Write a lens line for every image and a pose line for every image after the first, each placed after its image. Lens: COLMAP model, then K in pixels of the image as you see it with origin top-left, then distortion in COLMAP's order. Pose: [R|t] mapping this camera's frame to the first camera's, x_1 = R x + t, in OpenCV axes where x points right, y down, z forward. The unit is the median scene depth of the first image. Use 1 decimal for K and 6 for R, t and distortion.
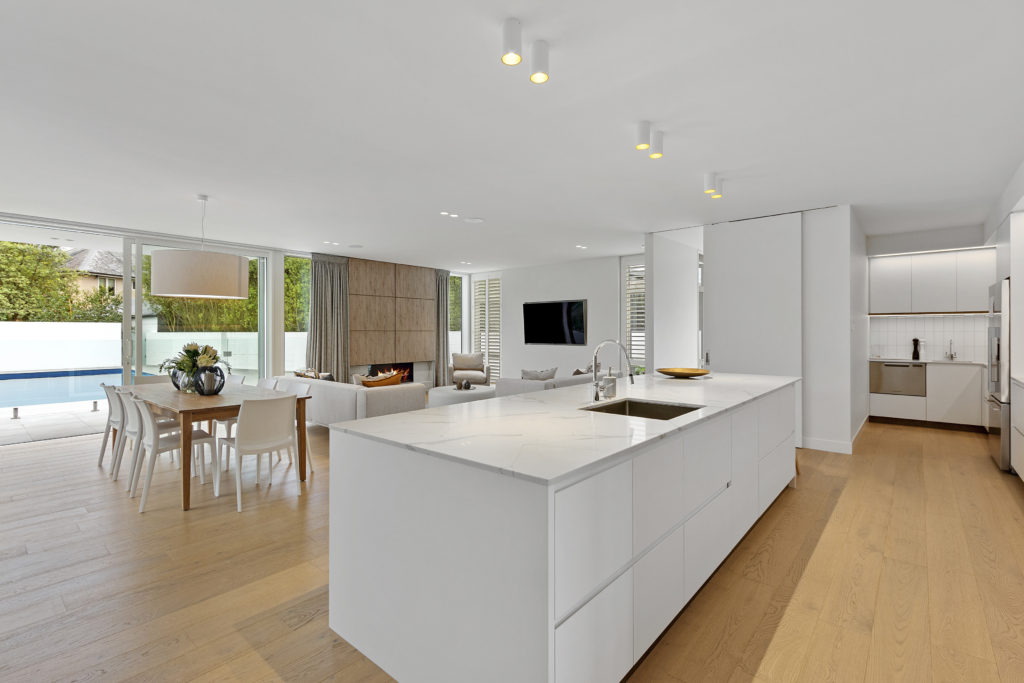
lens RADIAL K [[456.9, 0, 529.7], [0, 456.9, 336.5], [0, 0, 1]] dist [0.001315, 0.000236]
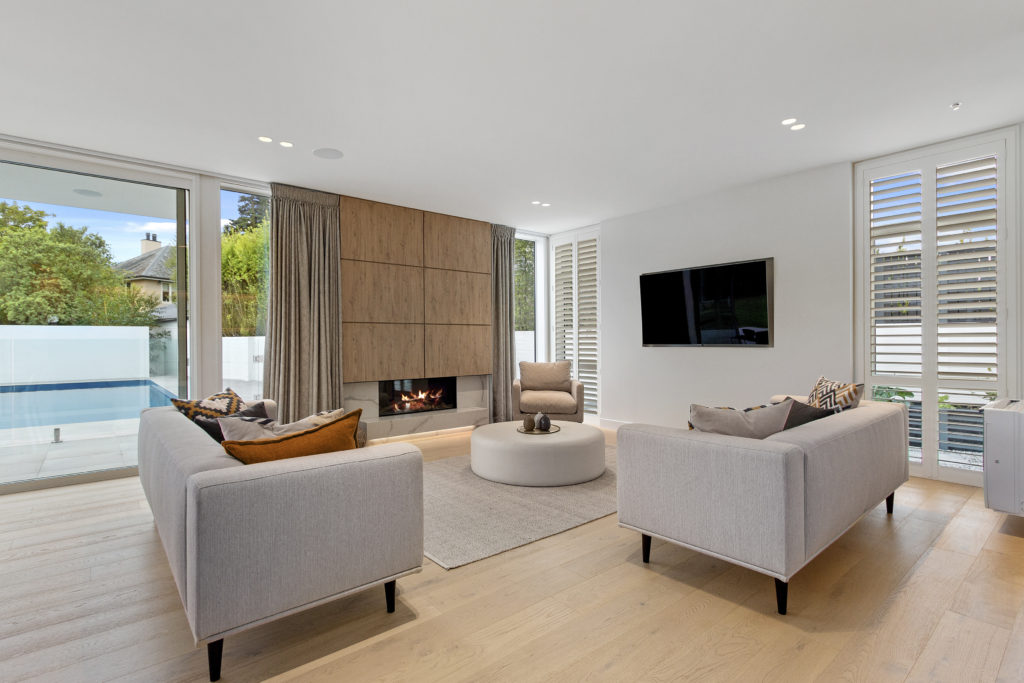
lens RADIAL K [[511.0, 0, 512.0], [0, 511.0, 341.5], [0, 0, 1]] dist [-0.002333, -0.000358]
pose [[0.980542, -0.005356, -0.196234, -0.047246], [0.004053, 0.999967, -0.007042, 0.014829], [0.196265, 0.006110, 0.980532, 0.342606]]
